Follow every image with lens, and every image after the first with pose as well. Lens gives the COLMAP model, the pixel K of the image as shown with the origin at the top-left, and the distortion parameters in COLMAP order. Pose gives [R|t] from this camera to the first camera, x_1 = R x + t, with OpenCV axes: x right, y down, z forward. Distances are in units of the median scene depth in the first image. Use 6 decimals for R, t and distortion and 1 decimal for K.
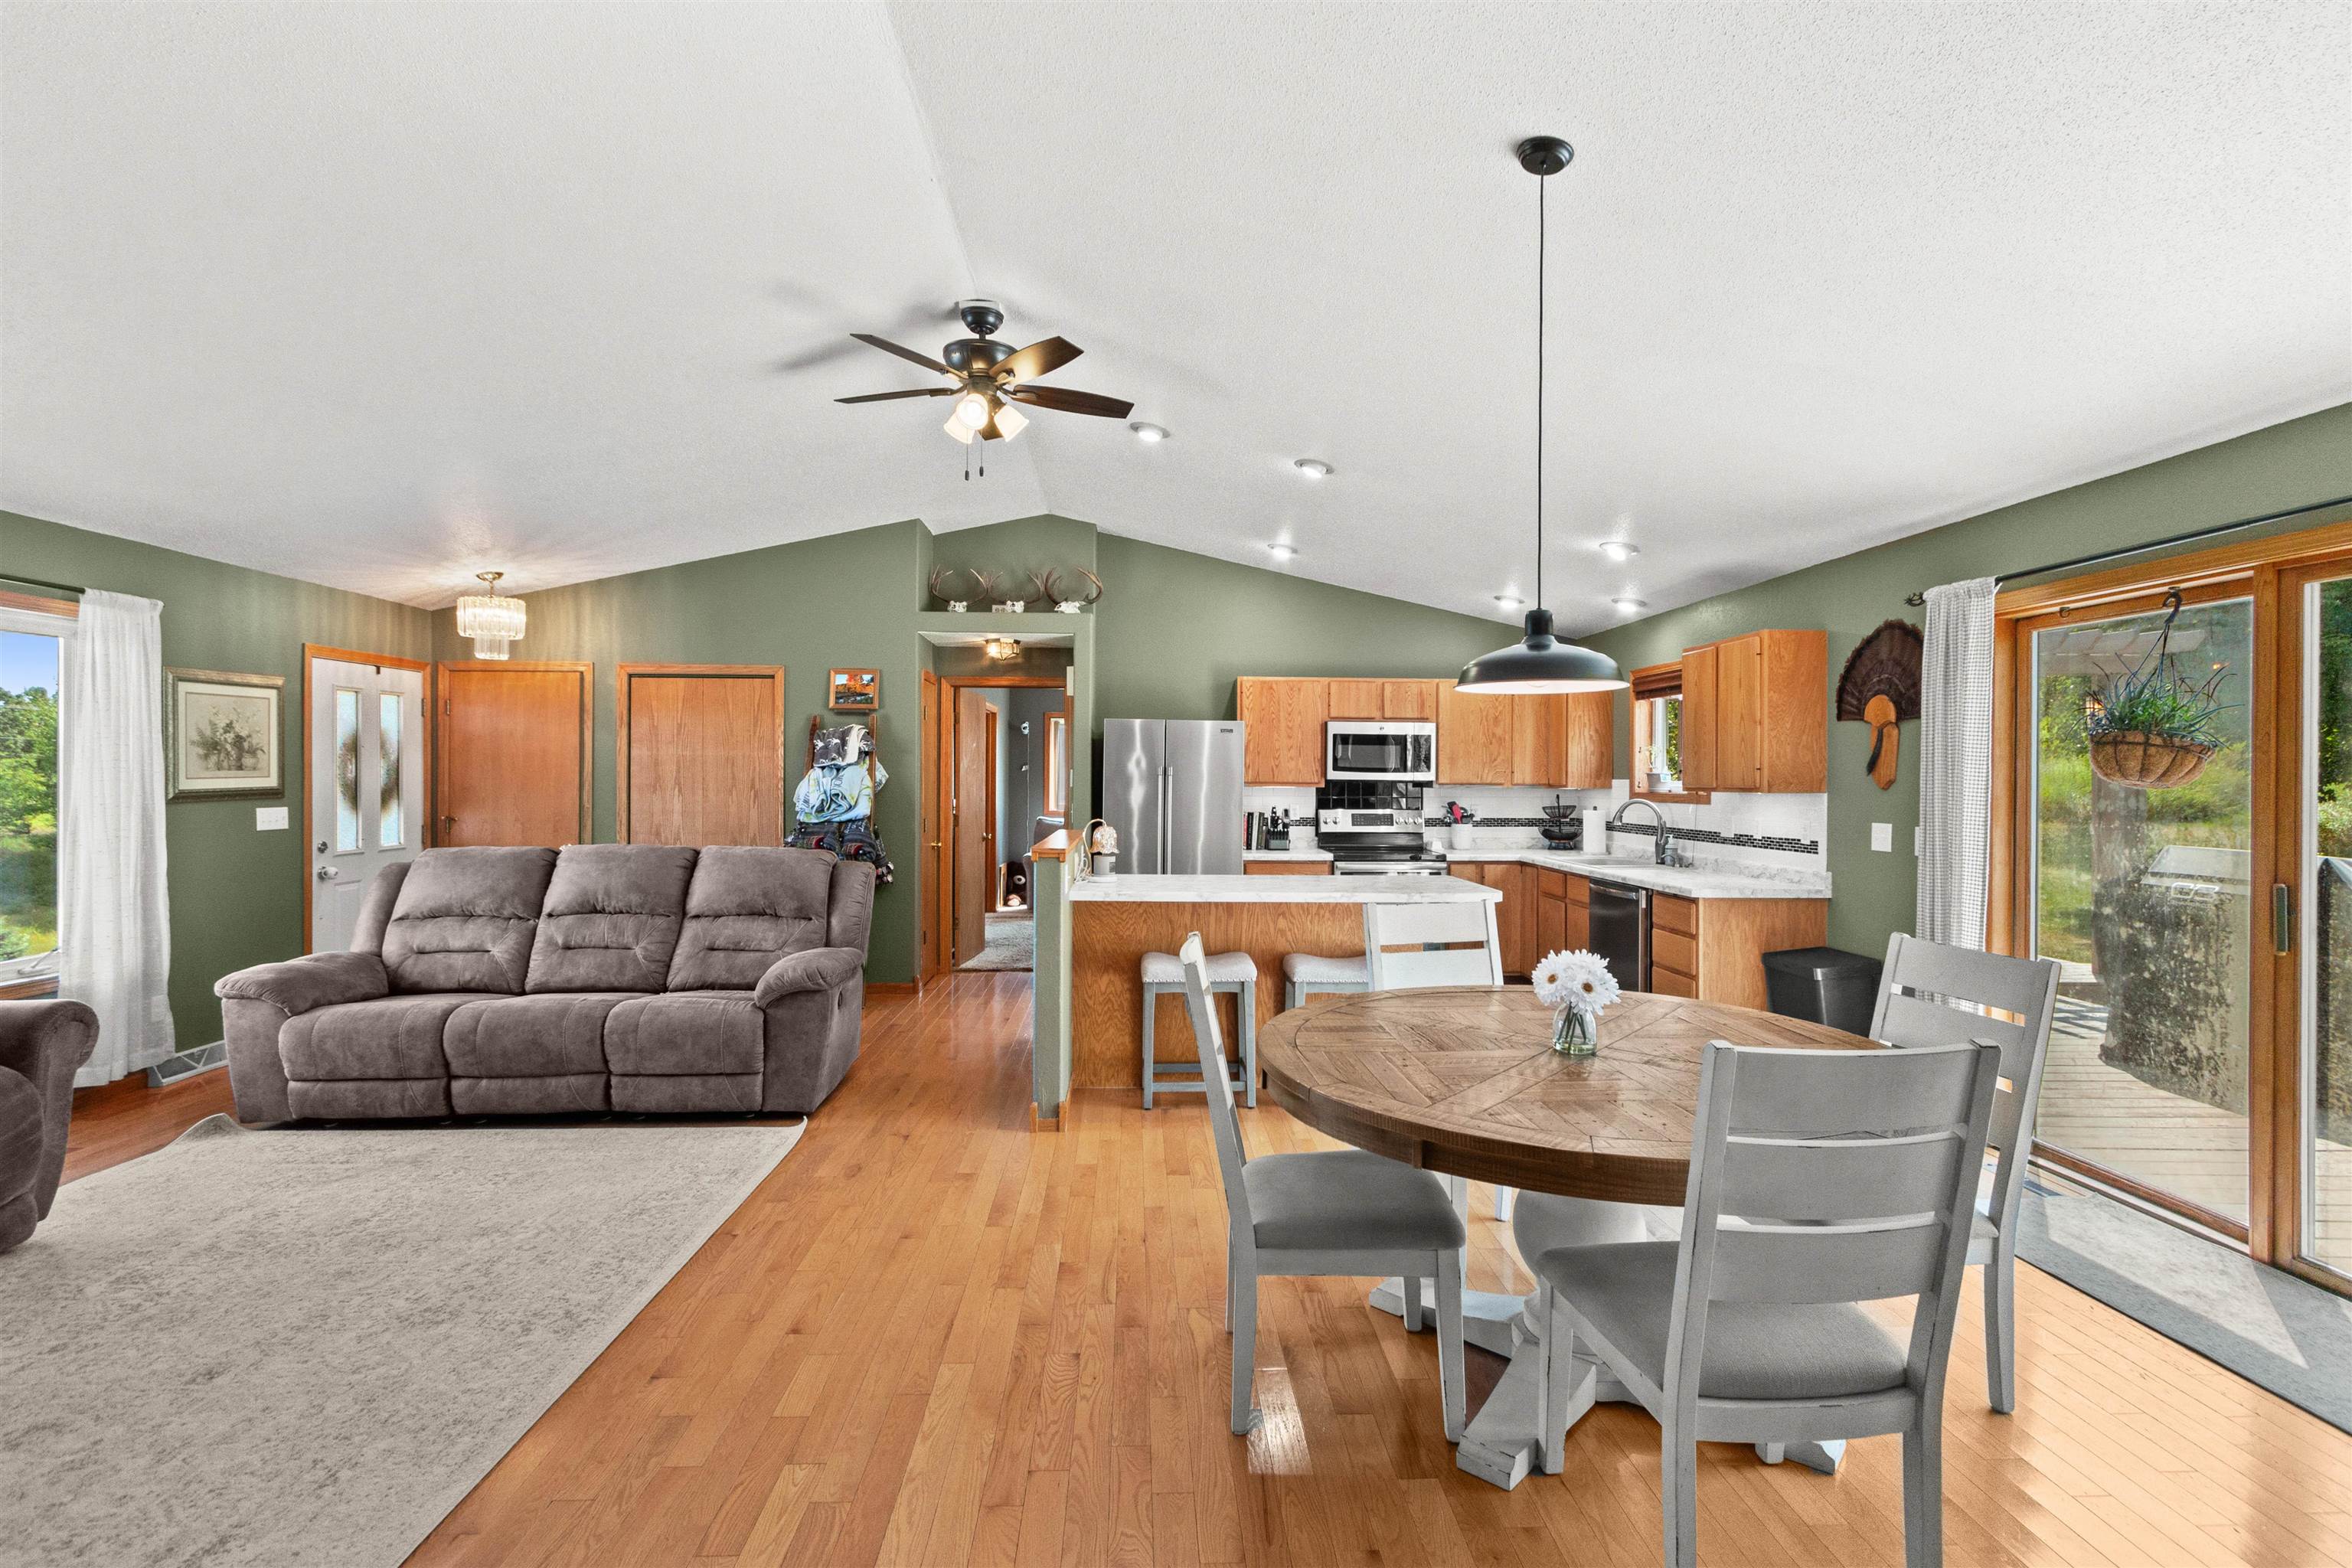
lens RADIAL K [[1095.8, 0, 1176.0], [0, 1095.8, 784.0], [0, 0, 1]] dist [-0.003174, -0.000425]
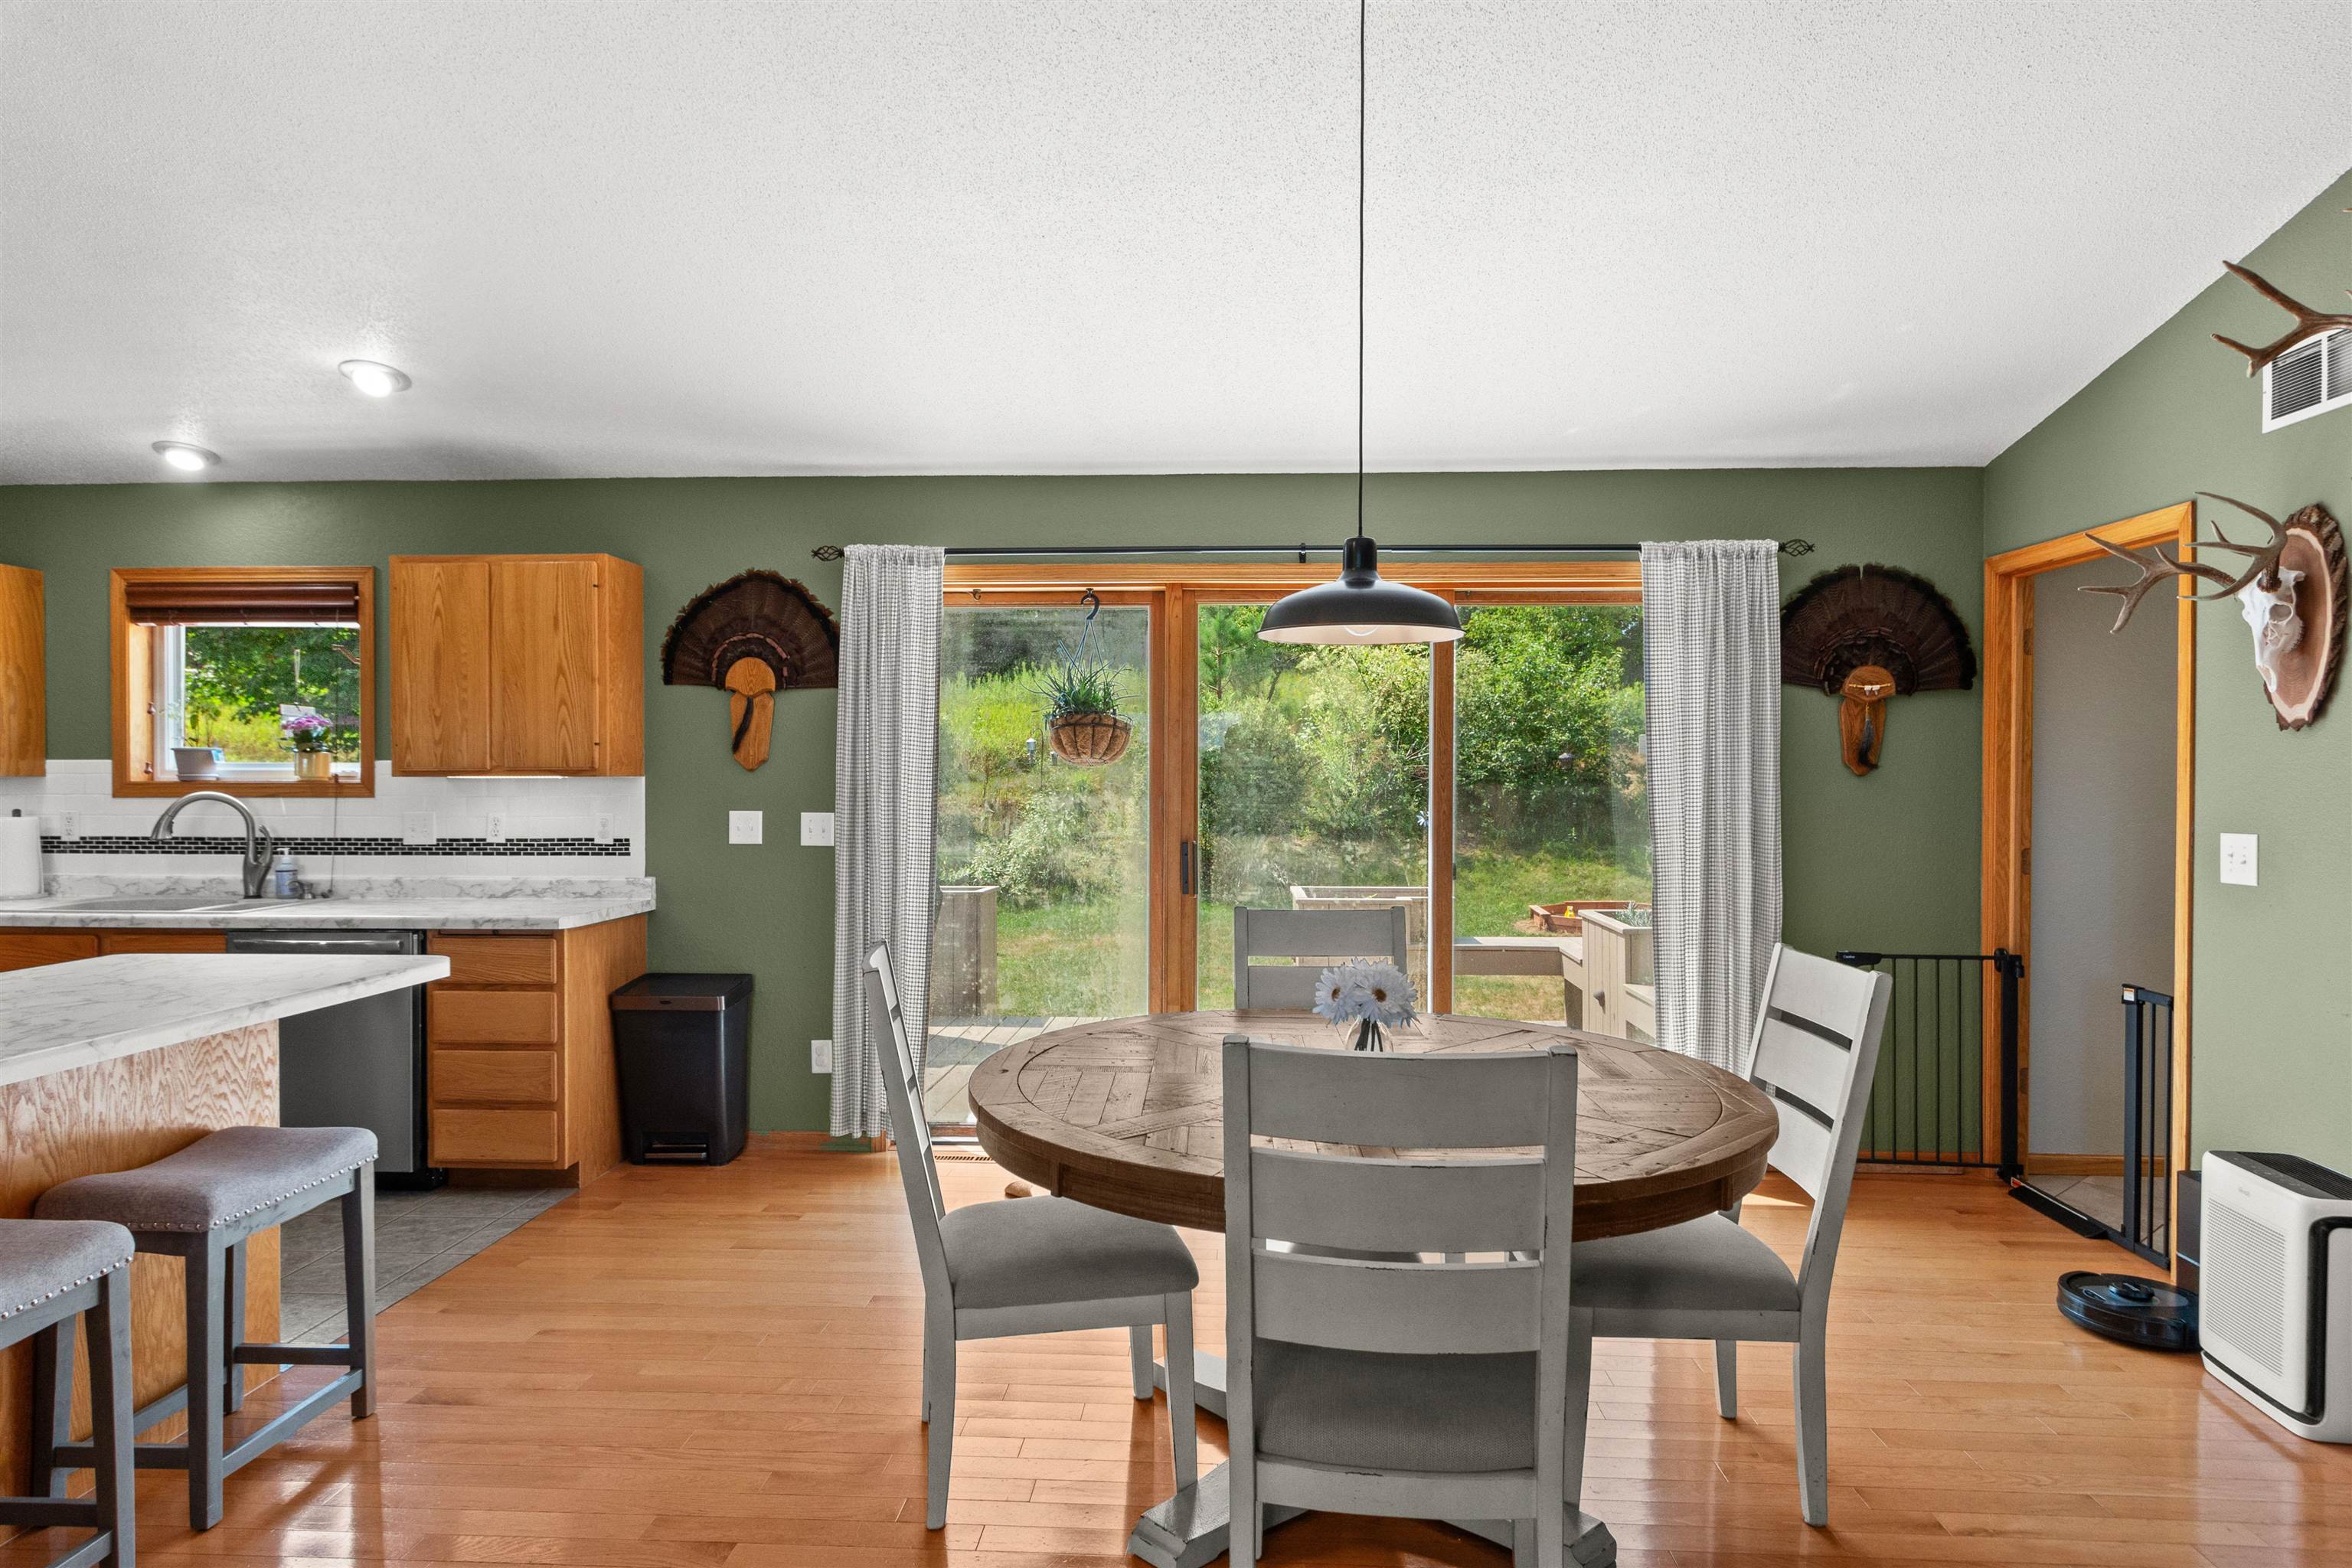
lens RADIAL K [[1372.3, 0, 1179.8], [0, 1372.3, 793.1], [0, 0, 1]] dist [0.001549, -0.001961]
pose [[0.102296, -0.020965, 0.994533, -0.253413], [0.005310, 0.999775, 0.020529, 0.001682], [-0.994740, 0.003180, 0.102385, 0.388549]]
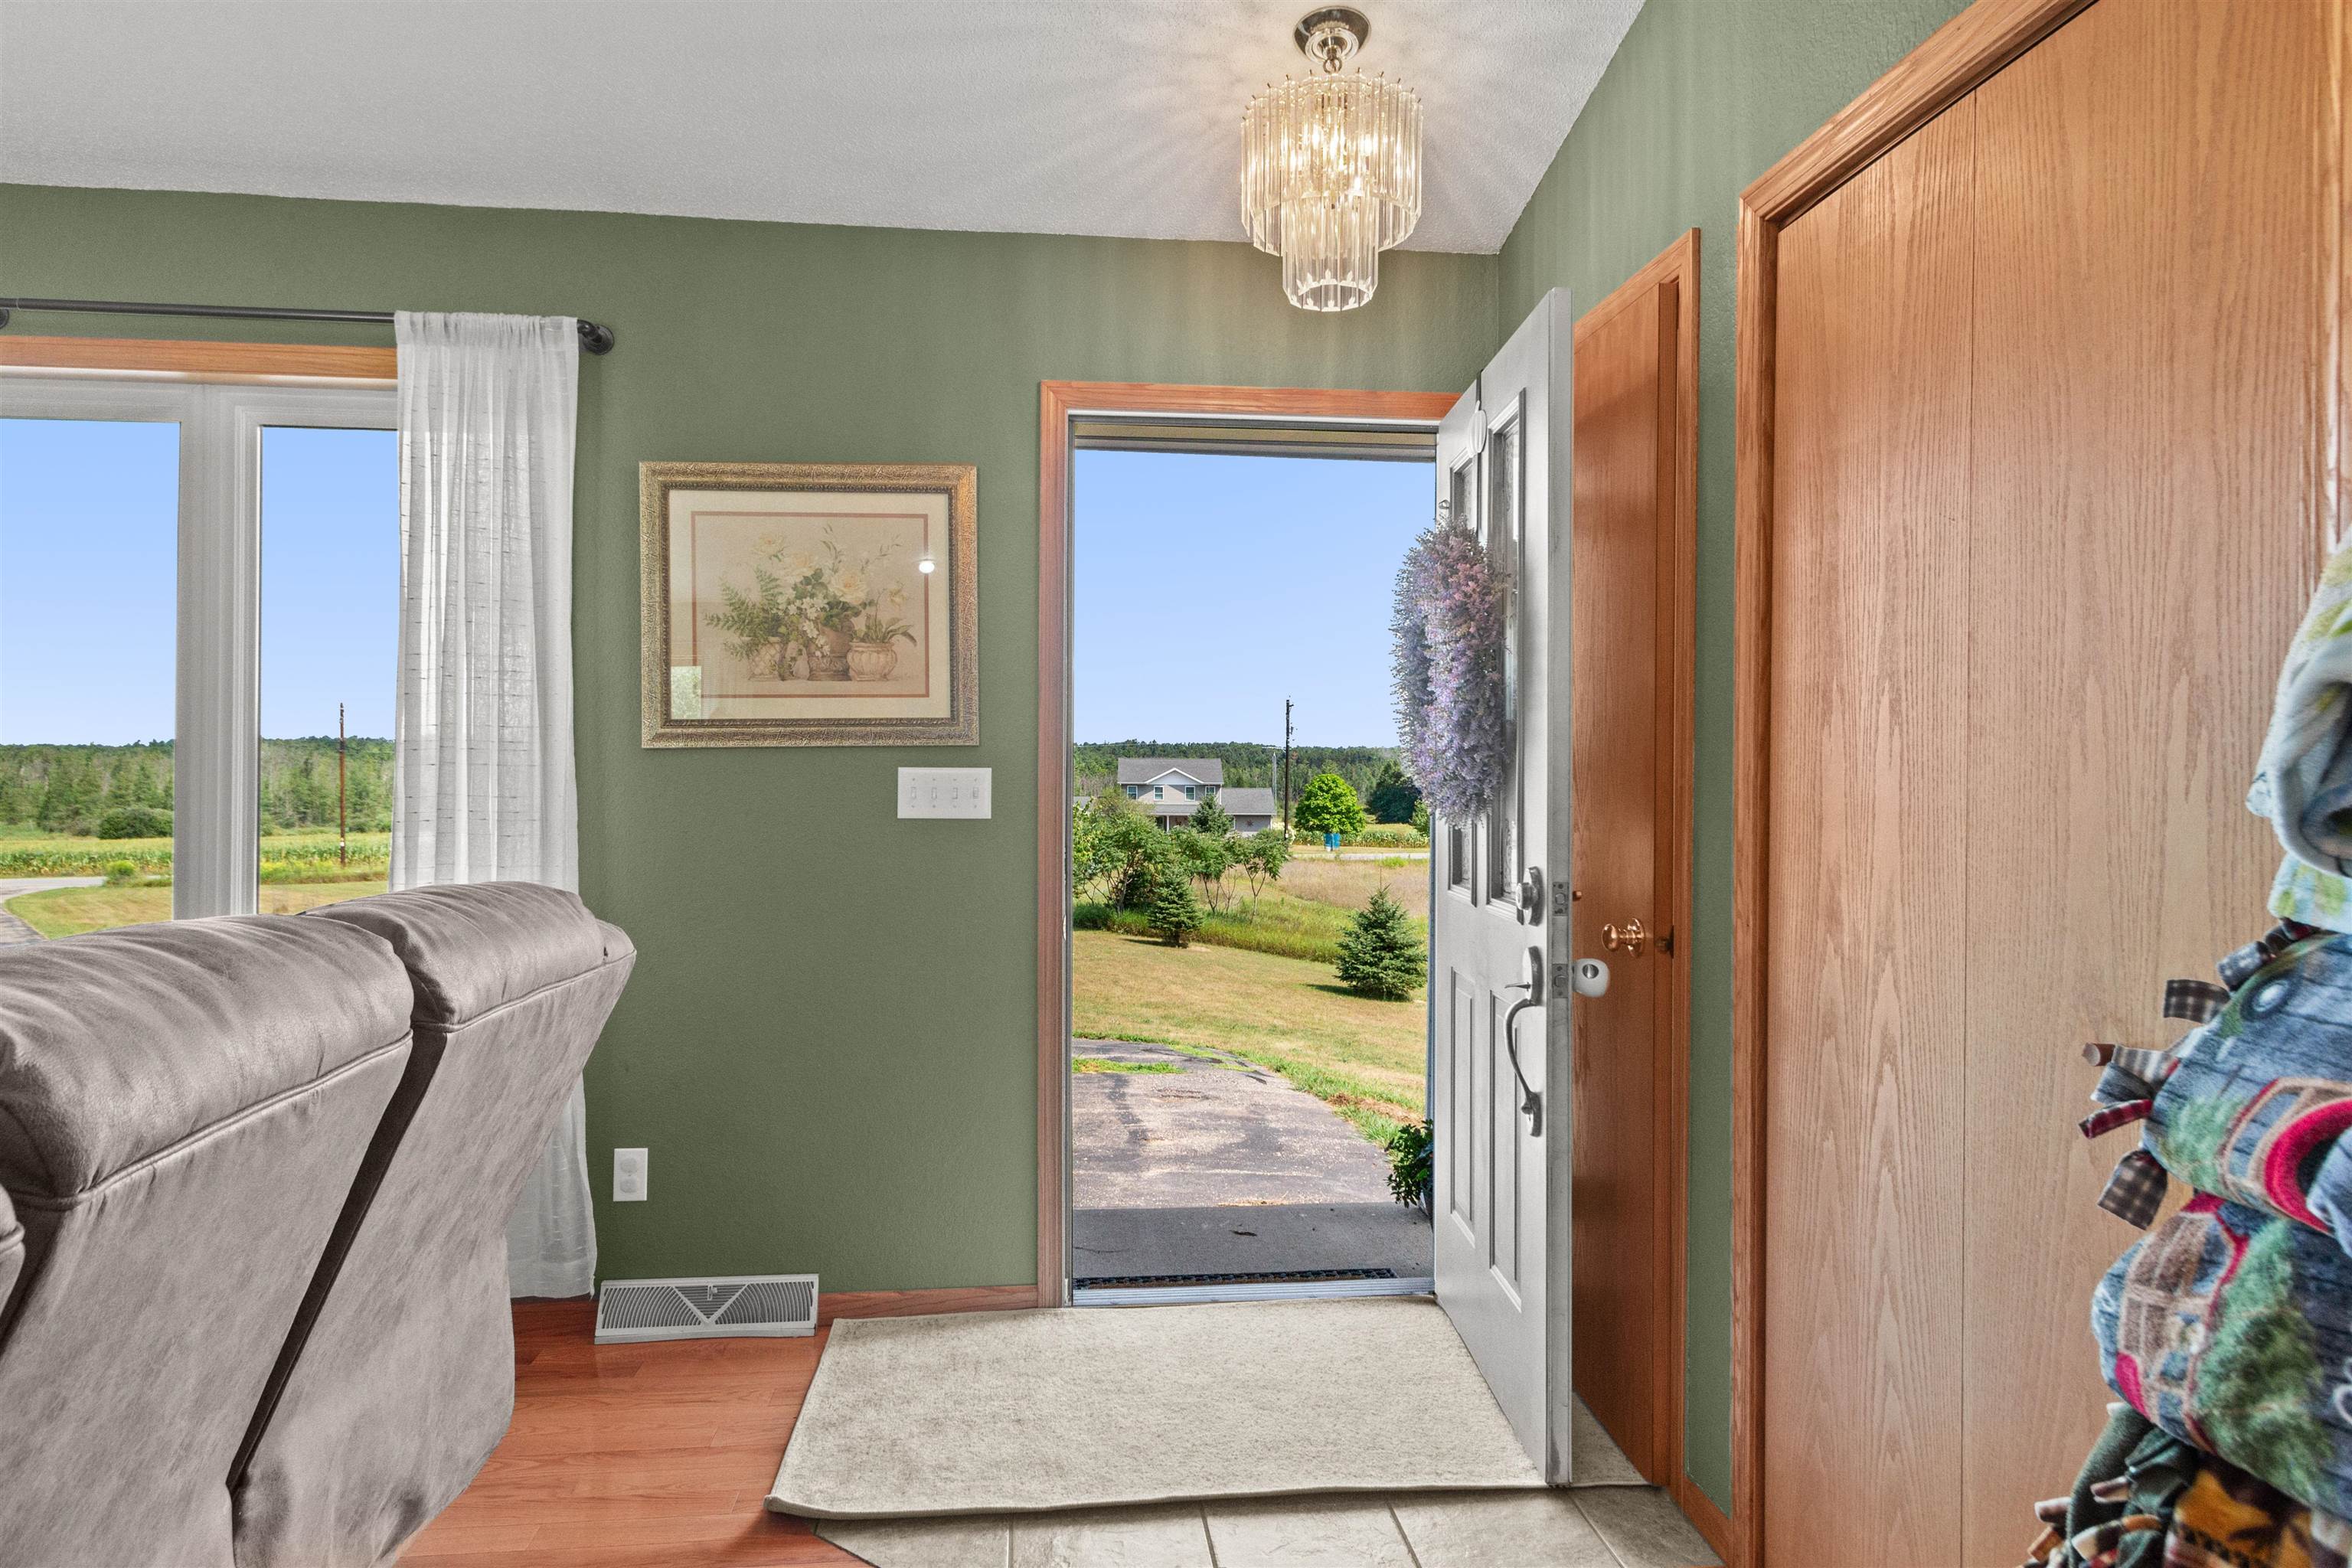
lens RADIAL K [[1450.4, 0, 1179.4], [0, 1450.4, 774.7], [0, 0, 1]] dist [0.000613, -0.000559]
pose [[0.069055, -0.004169, -0.997604, -0.203989], [-0.010812, 0.999929, -0.004927, 0.021931], [0.997554, 0.011126, 0.069005, 0.873713]]
